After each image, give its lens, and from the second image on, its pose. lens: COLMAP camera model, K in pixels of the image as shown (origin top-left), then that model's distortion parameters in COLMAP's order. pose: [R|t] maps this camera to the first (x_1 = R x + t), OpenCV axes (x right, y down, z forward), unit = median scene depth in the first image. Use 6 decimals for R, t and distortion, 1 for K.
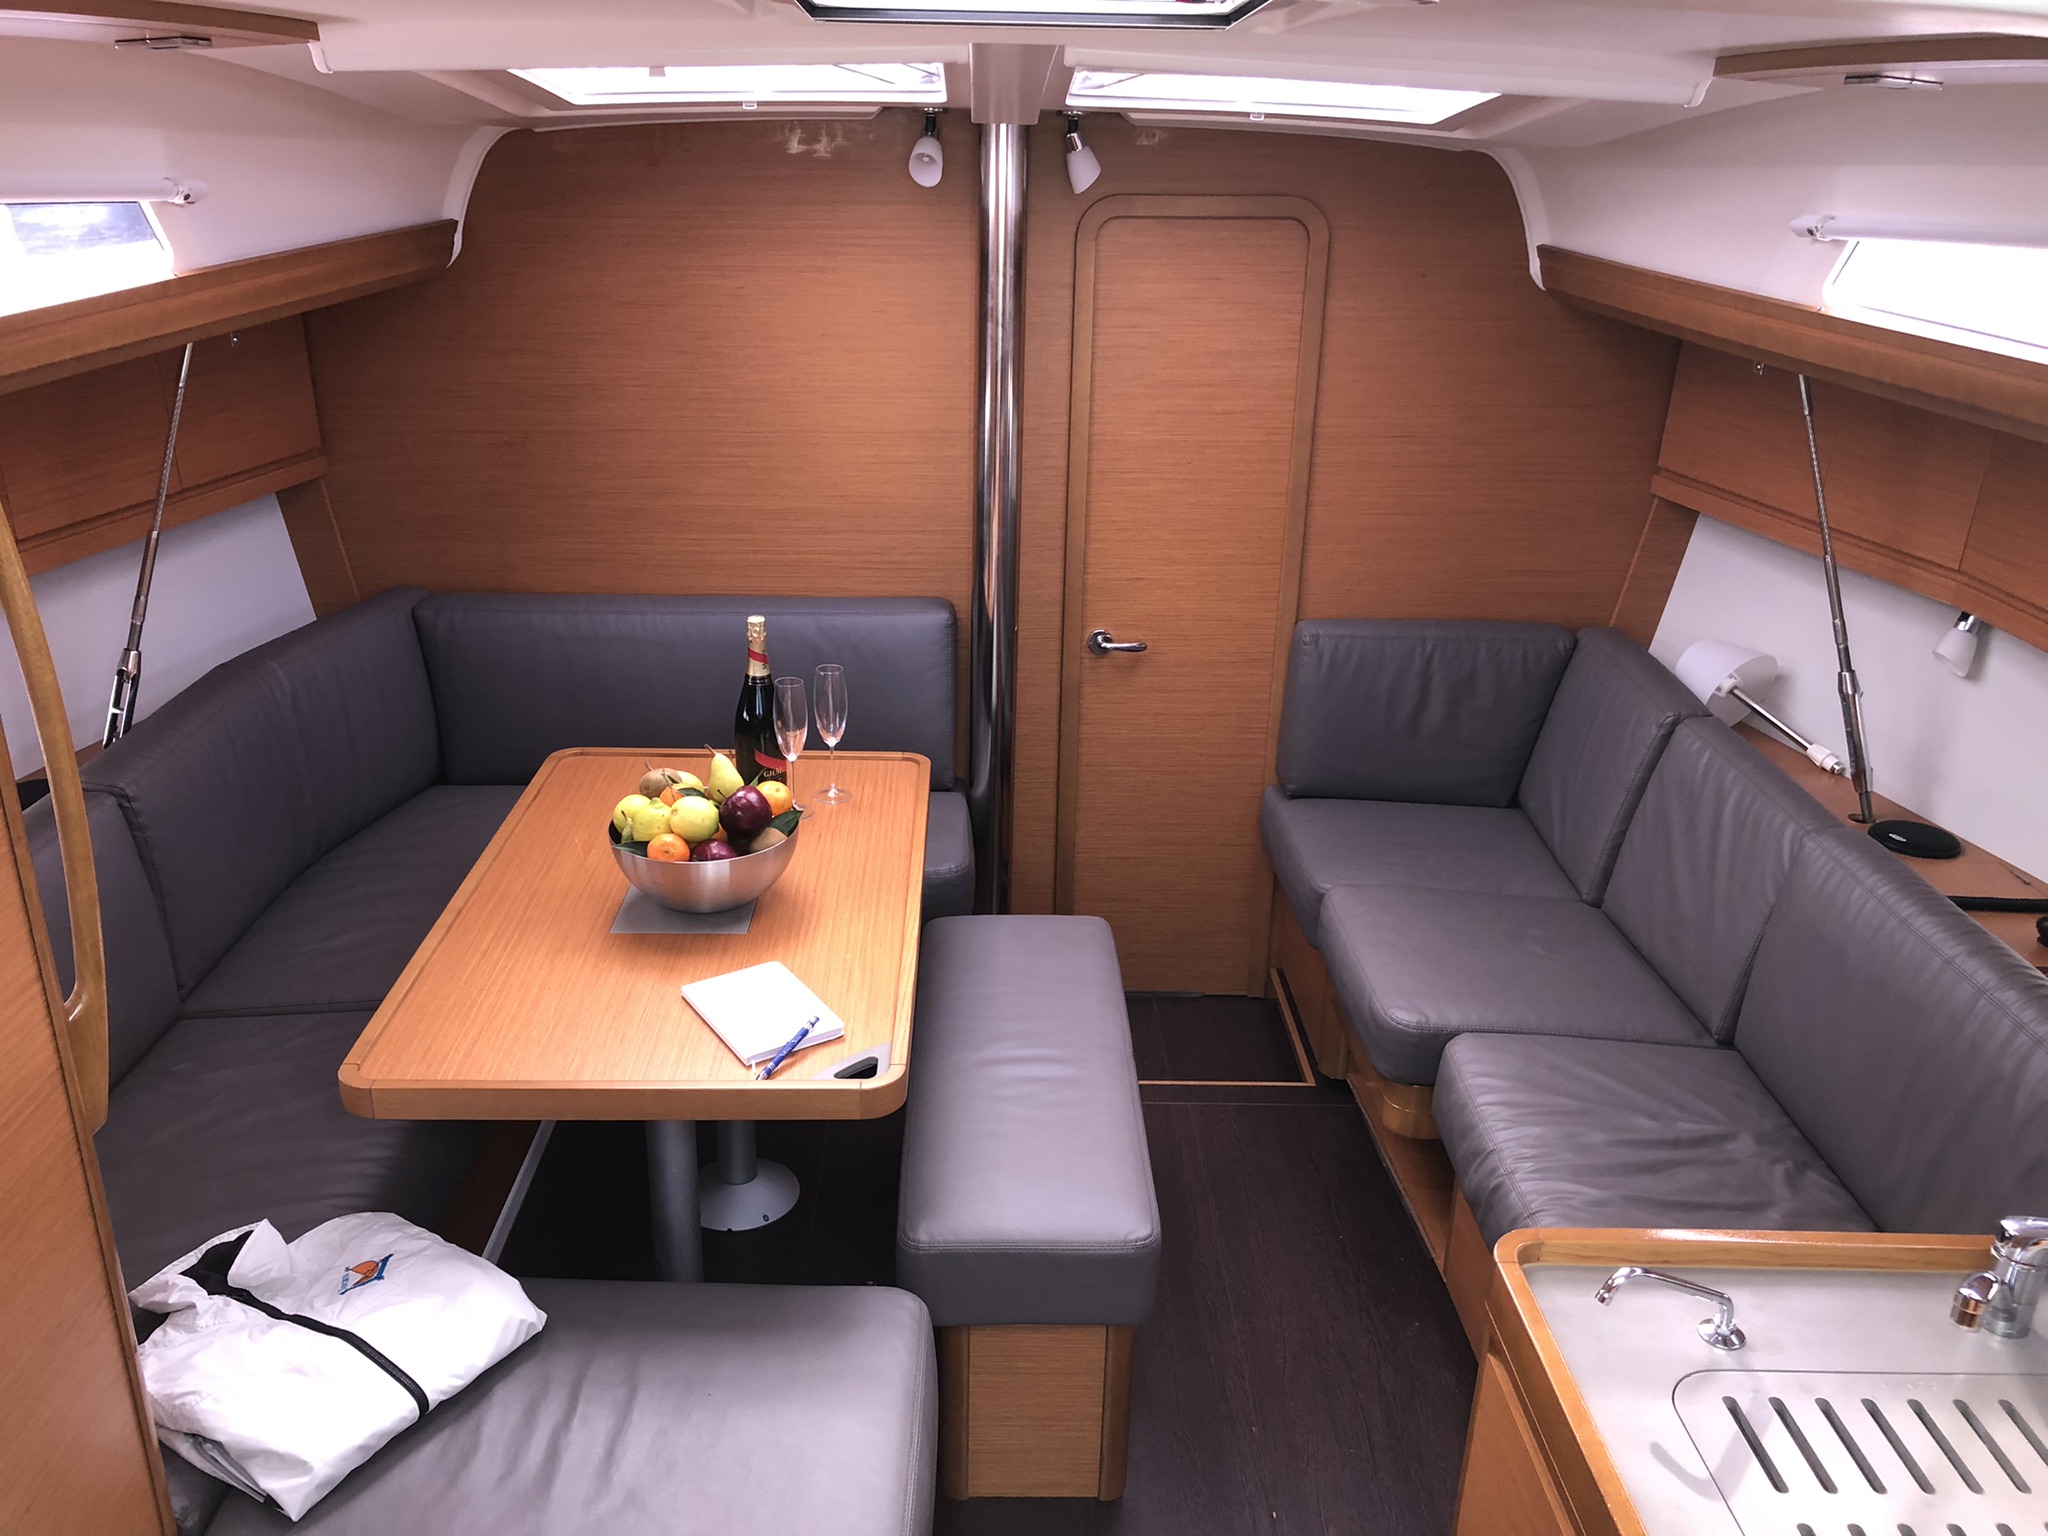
lens RADIAL K [[1683.1, 0, 1015.2], [0, 1683.1, 798.0], [0, 0, 1]] dist [0.066552, -0.120286]
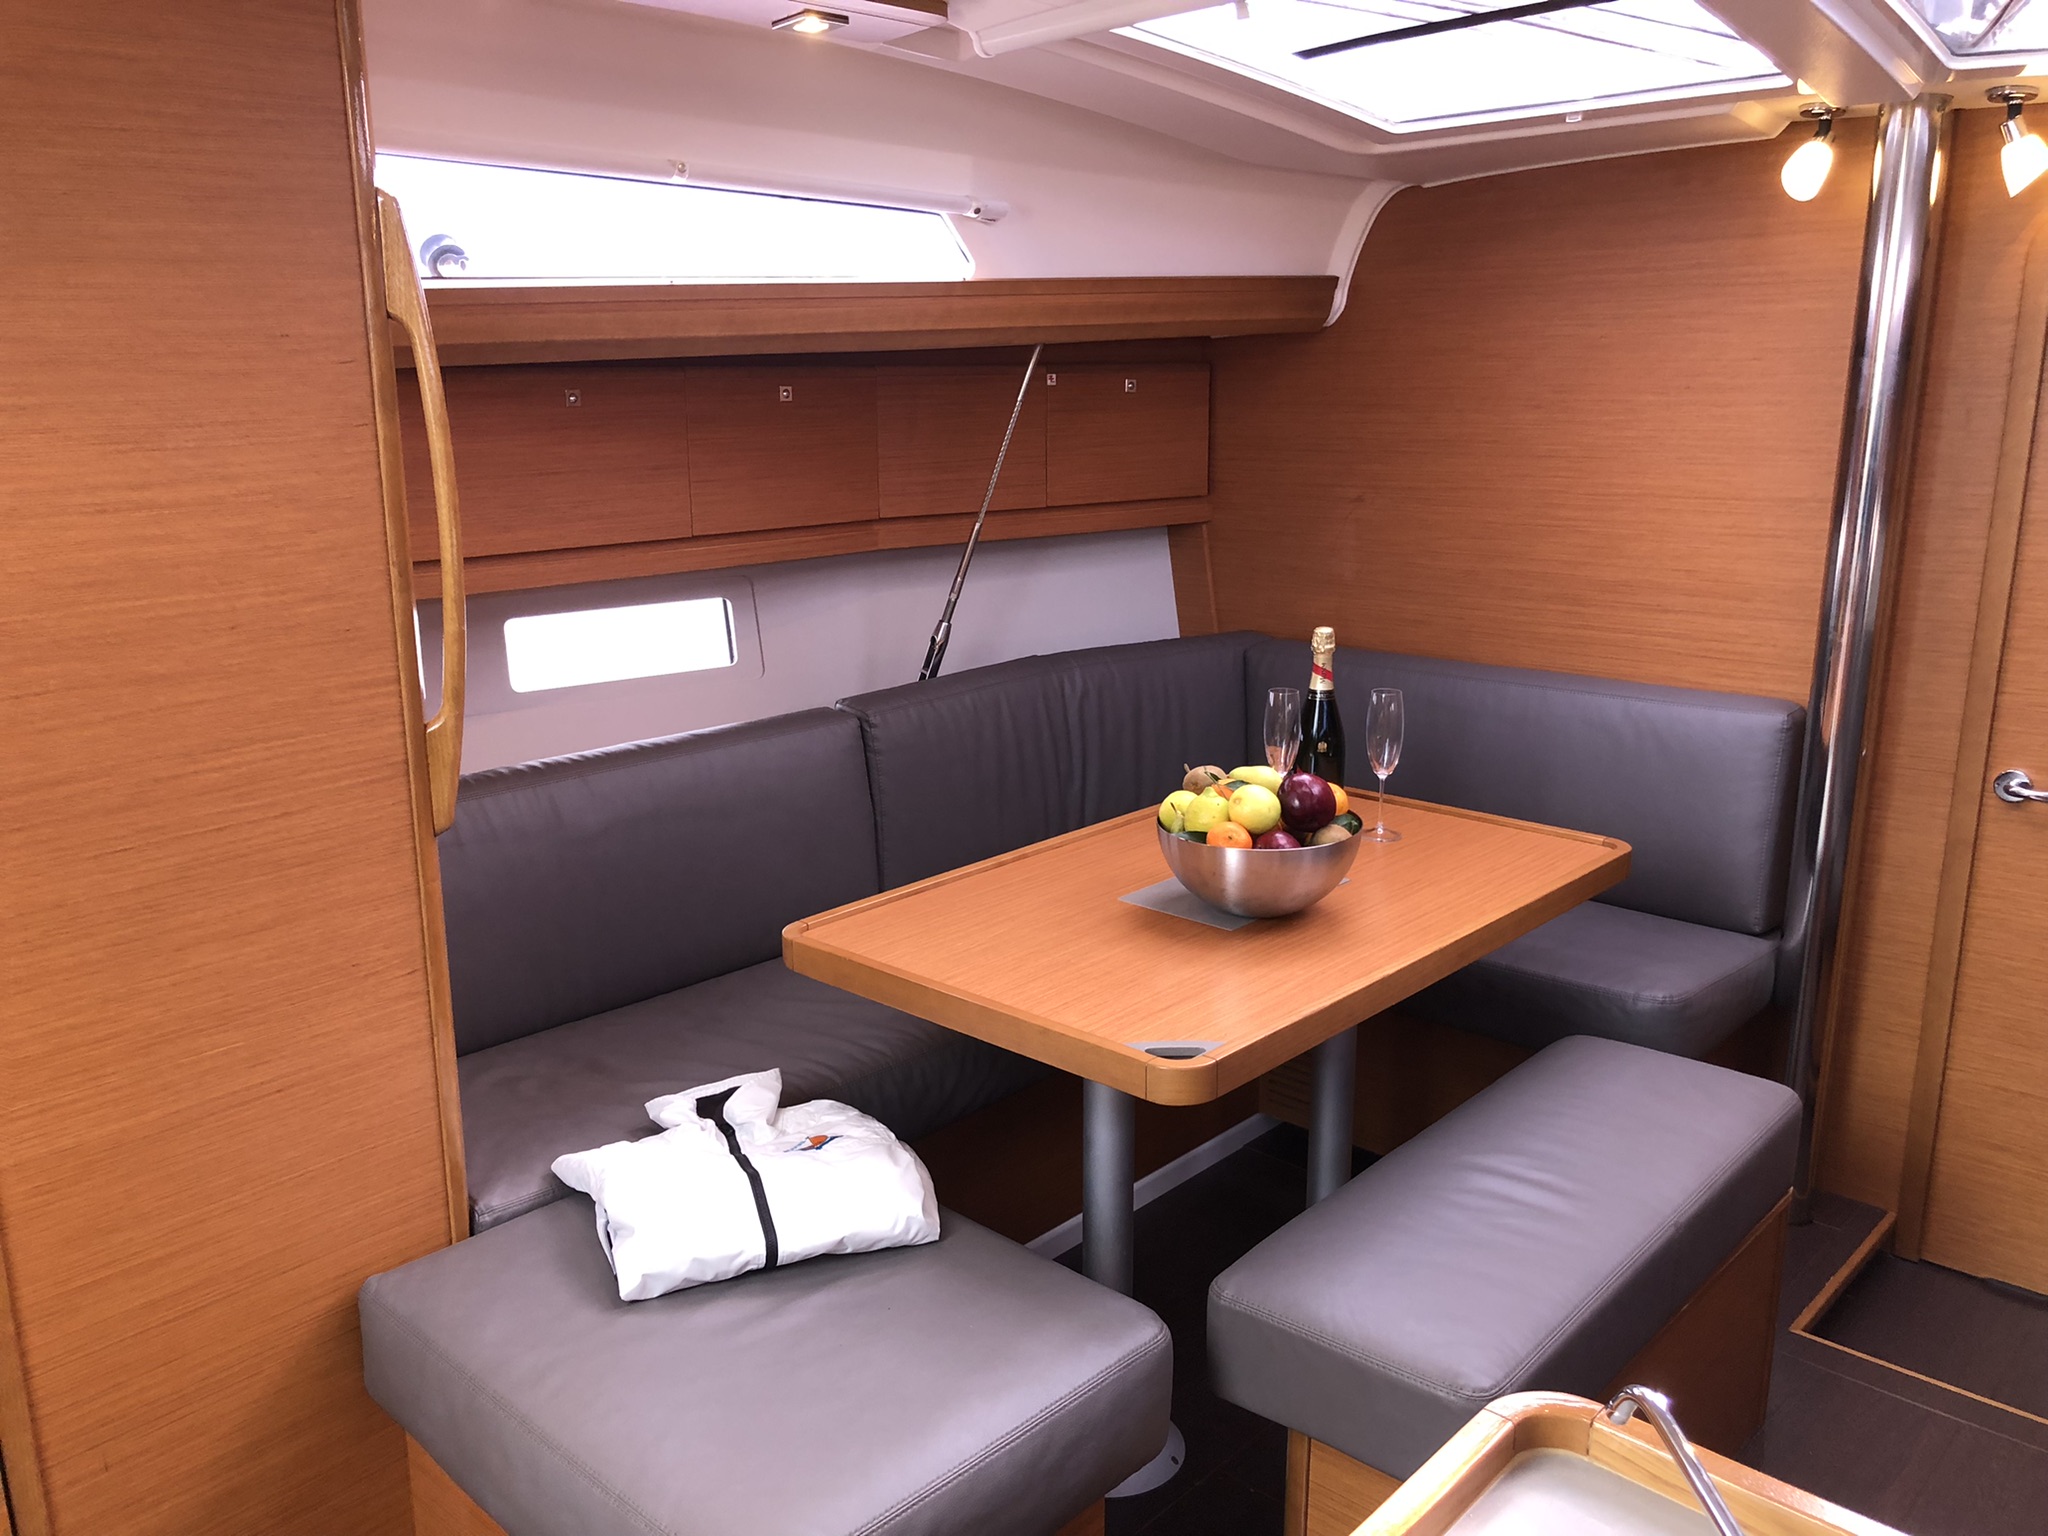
lens RADIAL K [[1673.6, 0, 990.0], [0, 1673.6, 772.5], [0, 0, 1]] dist [0.022597, -0.032790]
pose [[0.716328, 0.144023, -0.682739, 0.250311], [-0.243126, 0.968666, -0.050748, 0.053232], [0.654037, 0.202343, 0.728898, 0.166065]]
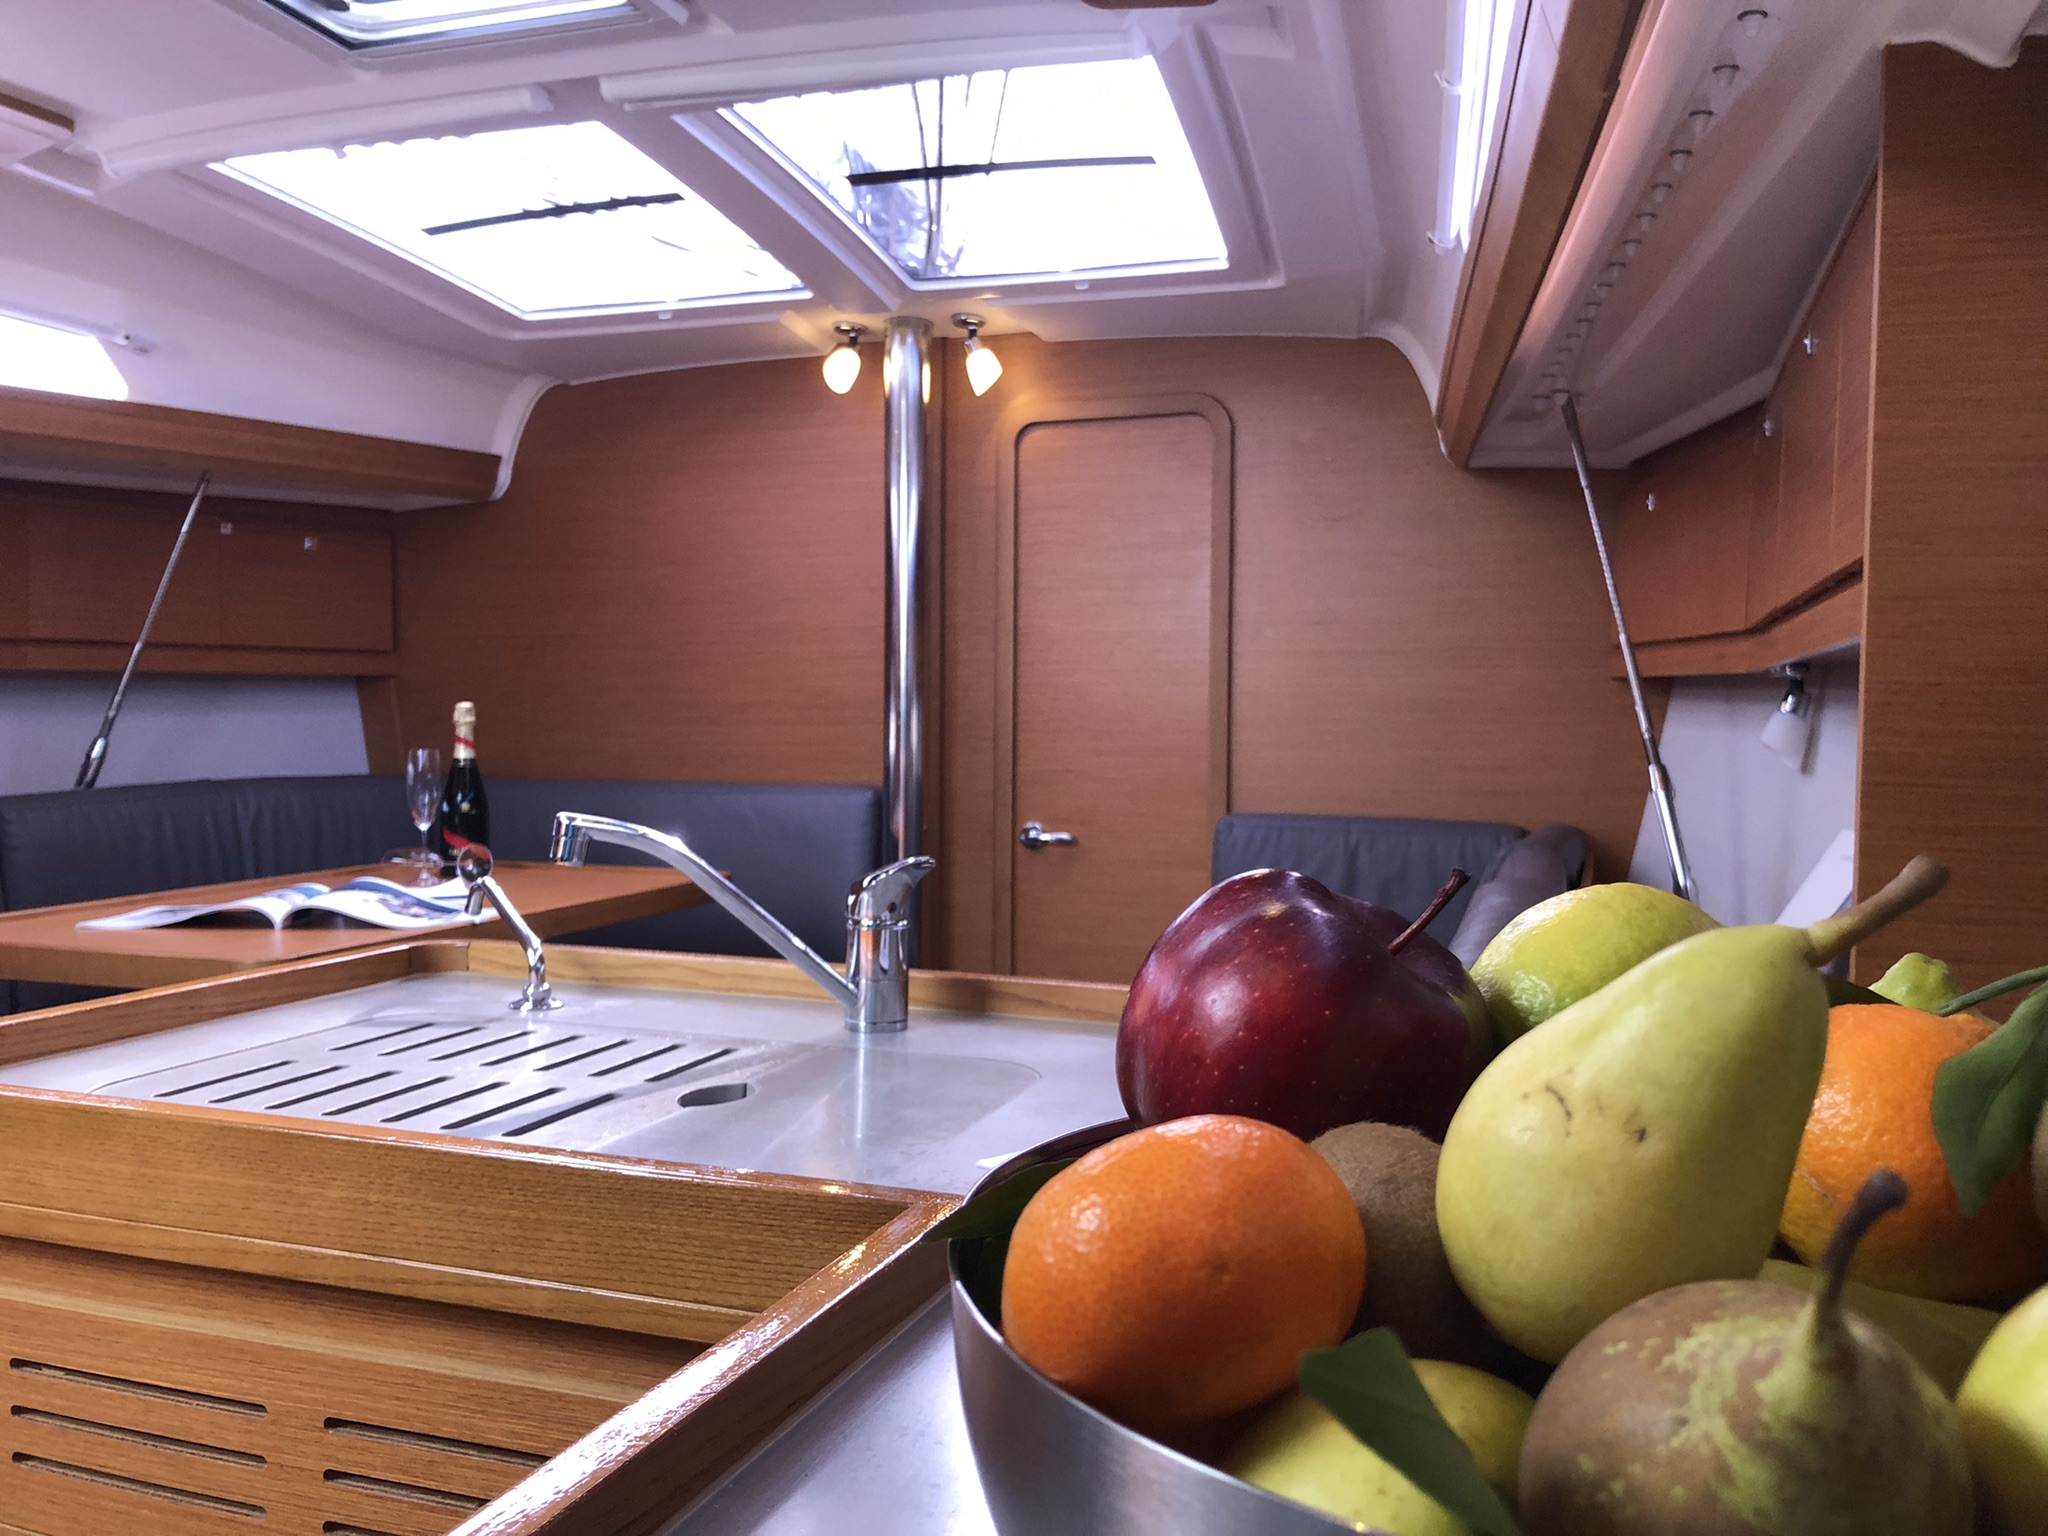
lens RADIAL K [[1691.0, 0, 1064.0], [0, 1691.0, 763.1], [0, 0, 1]] dist [0.006277, -0.018196]
pose [[0.945637, -0.002231, -0.325216, 0.411660], [-0.111428, 0.937229, -0.330432, 0.200837], [0.305539, 0.348707, 0.886030, 0.135326]]
